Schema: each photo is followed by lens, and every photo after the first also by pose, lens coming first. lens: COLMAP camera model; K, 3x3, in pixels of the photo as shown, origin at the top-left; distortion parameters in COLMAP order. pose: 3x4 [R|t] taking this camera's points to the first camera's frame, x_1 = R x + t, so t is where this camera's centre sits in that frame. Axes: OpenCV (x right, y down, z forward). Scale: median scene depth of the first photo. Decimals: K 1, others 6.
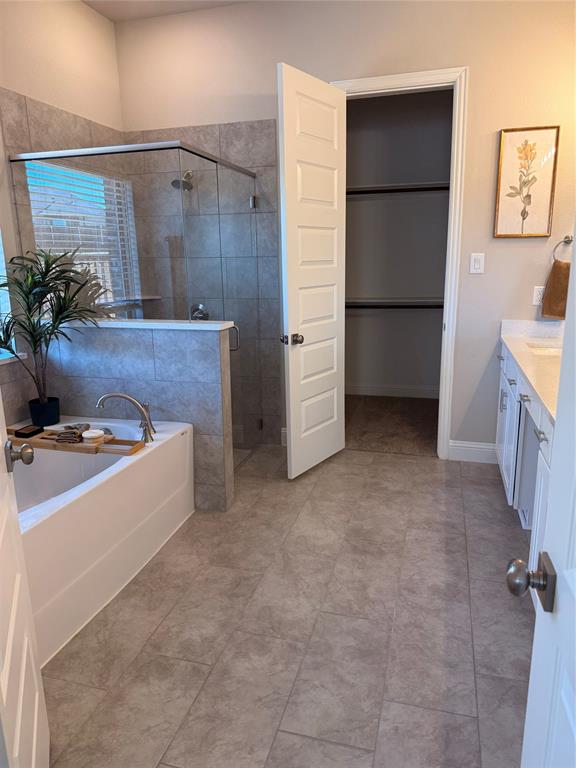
lens RADIAL K [[547.7, 0, 288.3], [0, 547.7, 385.7], [0, 0, 1]] dist [0.031412, -0.052215]
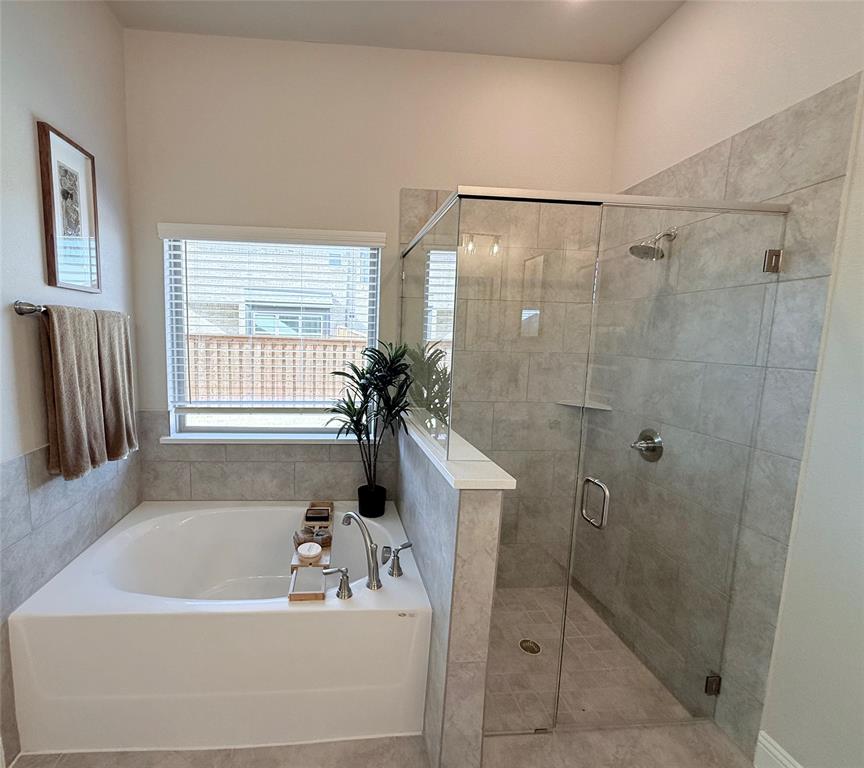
lens RADIAL K [[402.2, 0, 431.4], [0, 402.2, 383.6], [0, 0, 1]] dist [0.000532, -0.000366]
pose [[0.346805, 0.136393, -0.927967, 0.186434], [-0.241591, 0.968977, 0.052132, -0.170626], [0.906289, 0.206109, 0.368997, 0.607190]]
